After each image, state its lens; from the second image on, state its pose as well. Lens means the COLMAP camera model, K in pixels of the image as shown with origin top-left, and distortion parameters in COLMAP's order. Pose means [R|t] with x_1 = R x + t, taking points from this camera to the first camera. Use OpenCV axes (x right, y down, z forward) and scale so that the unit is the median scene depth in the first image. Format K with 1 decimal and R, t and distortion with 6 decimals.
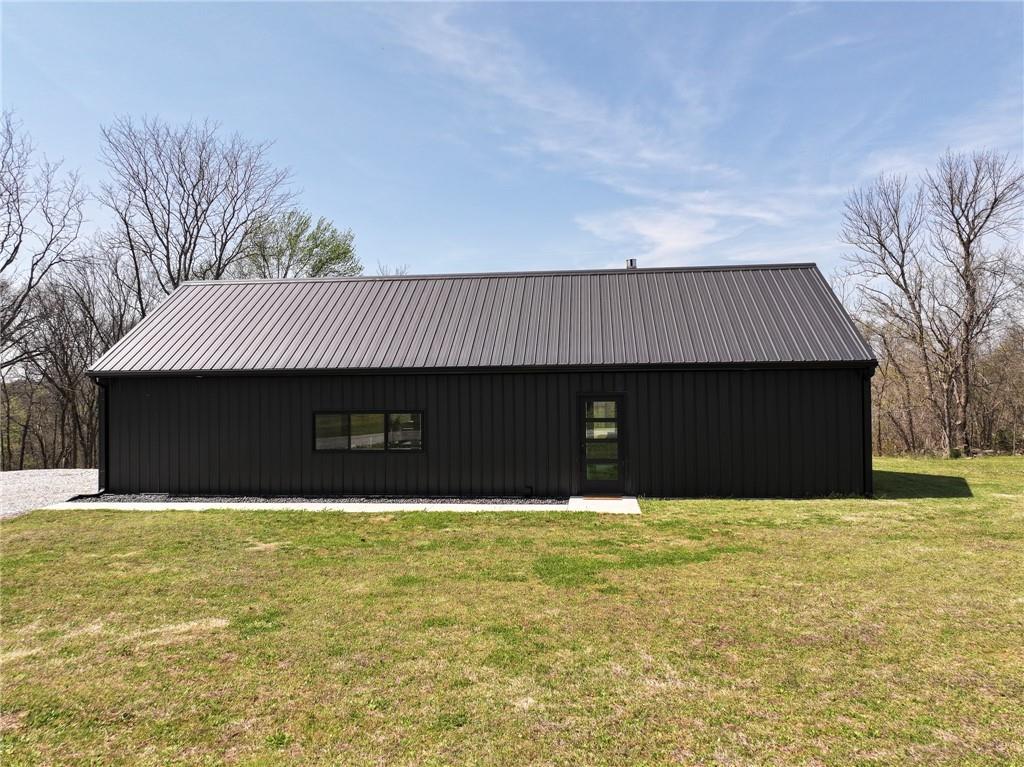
lens RADIAL K [[714.6, 0, 512.0], [0, 714.6, 383.5], [0, 0, 1]] dist [0.006402, 0.006226]
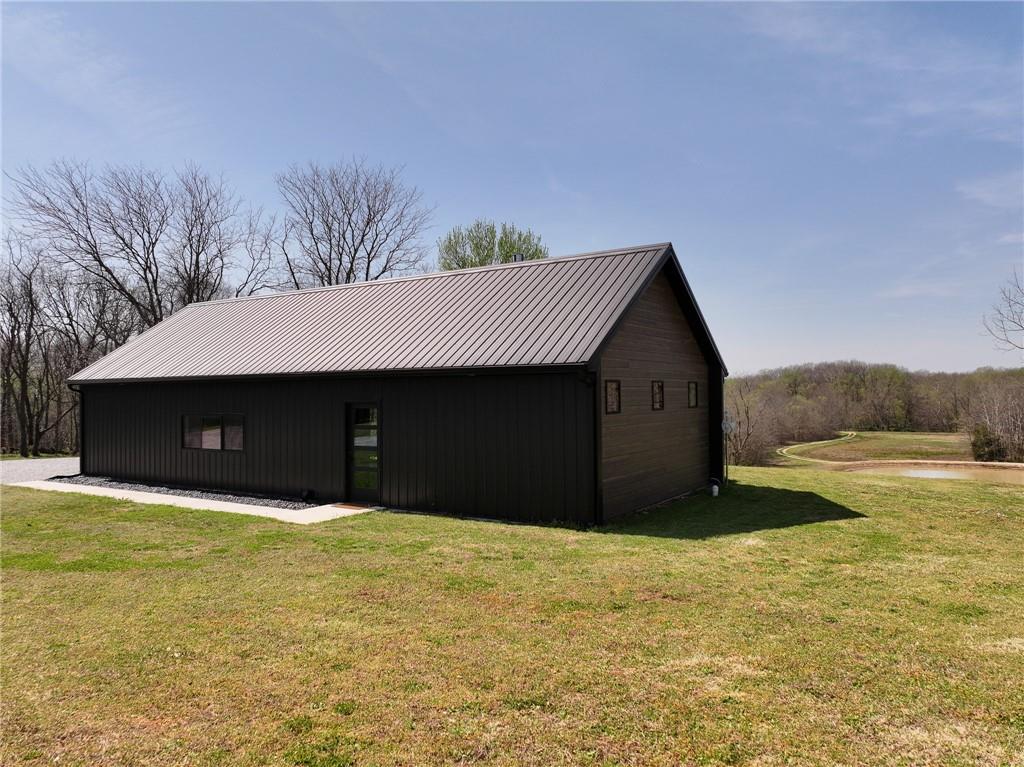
lens RADIAL K [[714.6, 0, 512.0], [0, 714.6, 383.5], [0, 0, 1]] dist [0.006402, 0.006226]
pose [[0.897508, -0.007026, -0.440941, 0.685796], [0.010308, 0.999934, 0.005048, -0.011983], [0.440877, -0.009076, 0.897522, 0.190186]]
